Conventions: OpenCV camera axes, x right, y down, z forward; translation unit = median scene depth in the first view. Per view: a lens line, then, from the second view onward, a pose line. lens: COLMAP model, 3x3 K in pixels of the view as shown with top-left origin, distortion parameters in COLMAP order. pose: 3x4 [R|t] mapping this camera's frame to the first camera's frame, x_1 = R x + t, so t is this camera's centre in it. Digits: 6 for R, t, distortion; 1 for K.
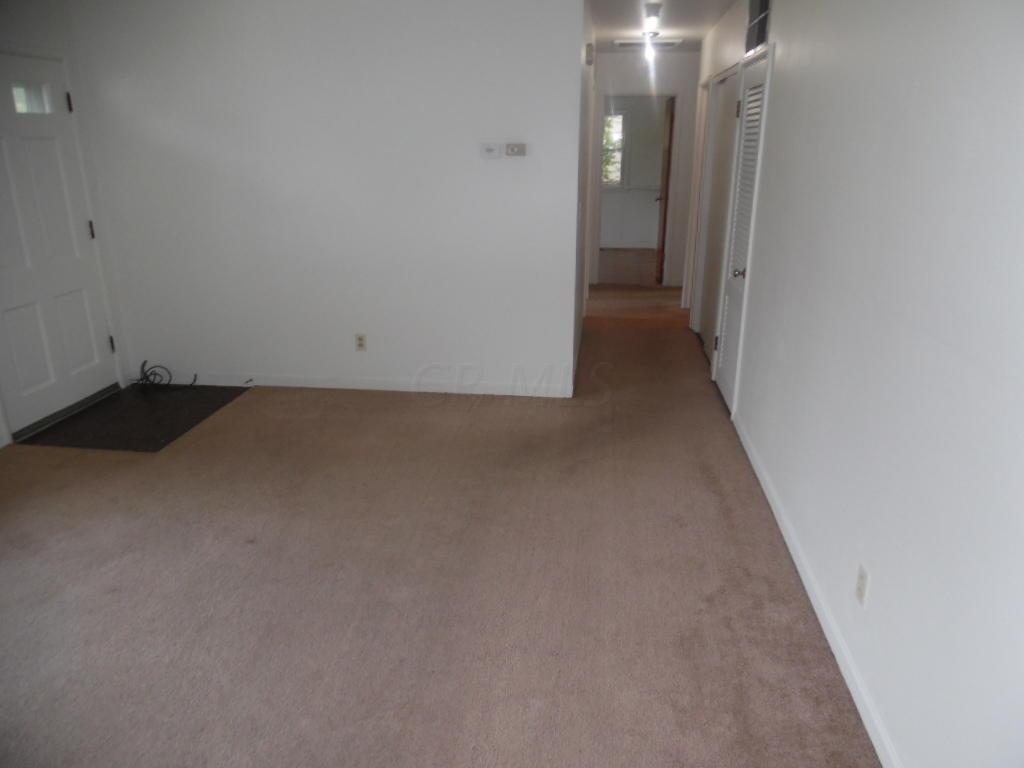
lens RADIAL K [[722.8, 0, 512.0], [0, 722.8, 384.0], [0, 0, 1]] dist [-0.013899, -0.004992]
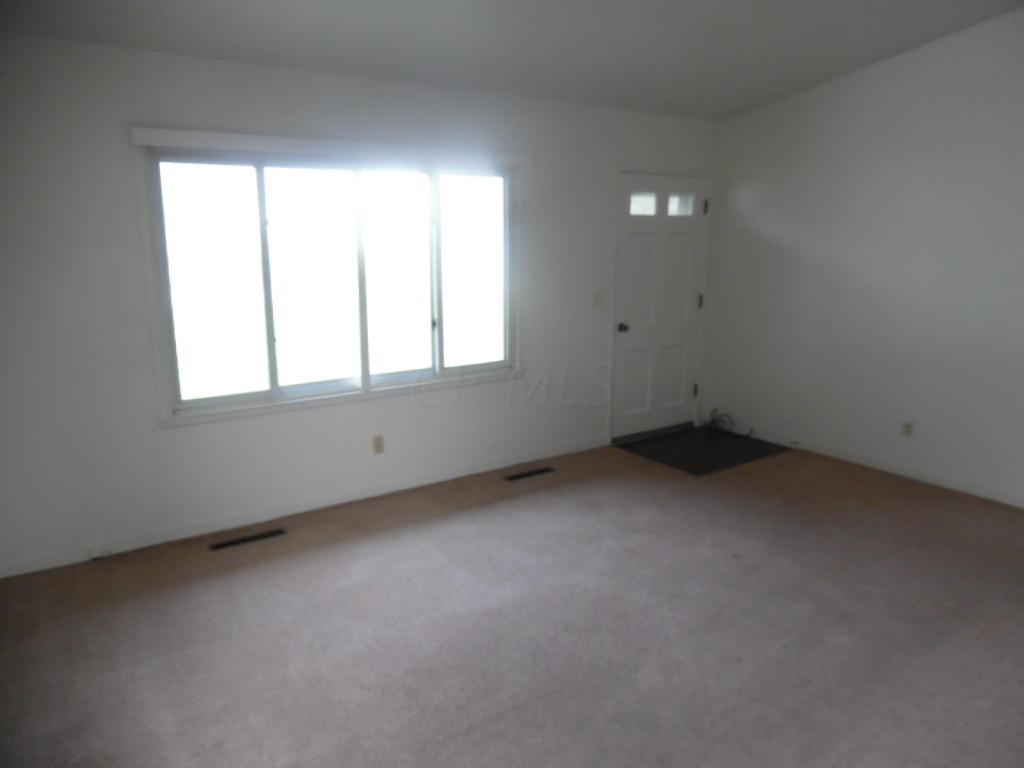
lens RADIAL K [[722.8, 0, 512.0], [0, 722.8, 384.0], [0, 0, 1]] dist [-0.013899, -0.004992]
pose [[0.673064, 0.154190, -0.723333, 0.145505], [-0.232007, 0.972676, -0.008542, 0.019518], [0.702251, 0.173568, 0.690447, -0.109574]]
